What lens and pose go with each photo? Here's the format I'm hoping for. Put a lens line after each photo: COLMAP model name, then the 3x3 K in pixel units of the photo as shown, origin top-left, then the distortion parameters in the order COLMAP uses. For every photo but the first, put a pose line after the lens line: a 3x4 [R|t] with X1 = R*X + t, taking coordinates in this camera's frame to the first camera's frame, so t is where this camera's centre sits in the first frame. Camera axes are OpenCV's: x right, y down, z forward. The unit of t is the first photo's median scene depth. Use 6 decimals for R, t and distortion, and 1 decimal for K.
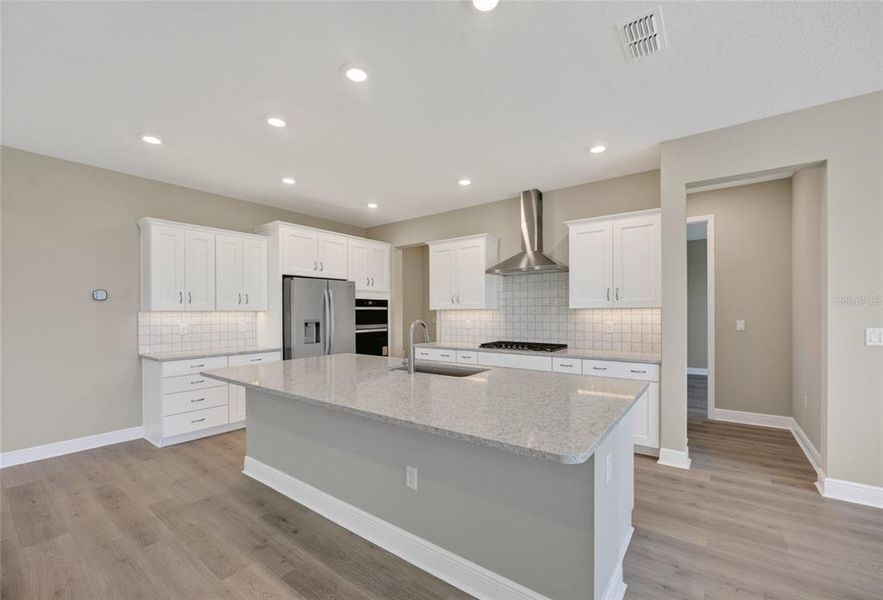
lens RADIAL K [[366.8, 0, 454.4], [0, 366.8, 313.8], [0, 0, 1]] dist [-0.016926, -0.000011]
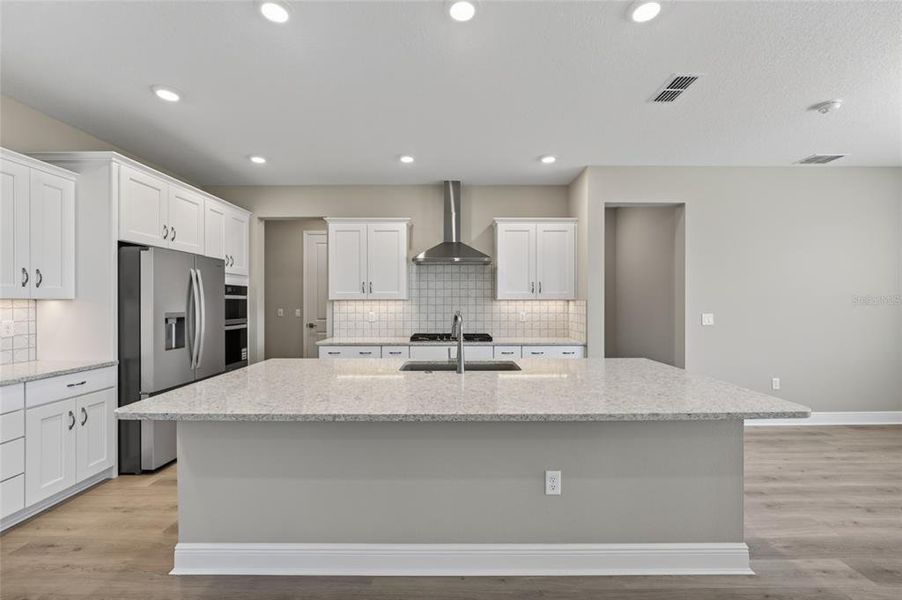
lens RADIAL K [[375.3, 0, 454.9], [0, 375.3, 301.2], [0, 0, 1]] dist [-0.014881, 0.000113]
pose [[0.809858, 0.005962, 0.586595, -0.385609], [-0.000147, 0.999950, -0.009960, 0.000642], [-0.586625, 0.007980, 0.809819, 0.168094]]
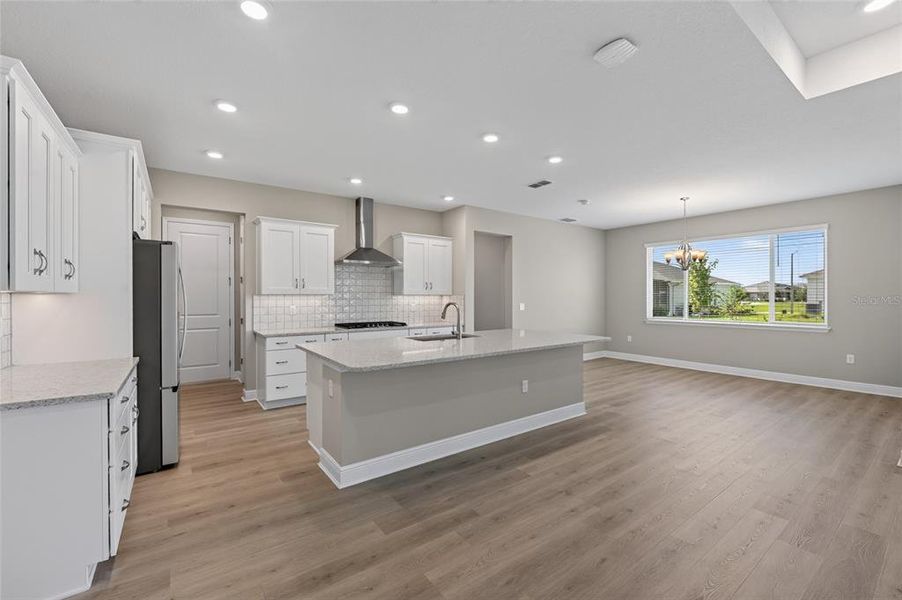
lens RADIAL K [[377.0, 0, 453.6], [0, 377.0, 298.2], [0, 0, 1]] dist [-0.020690, -0.000215]
pose [[0.309191, 0.001344, 0.950999, -0.899319], [0.005579, 0.999979, -0.003227, 0.003746], [-0.950984, 0.006303, 0.309177, 0.333308]]
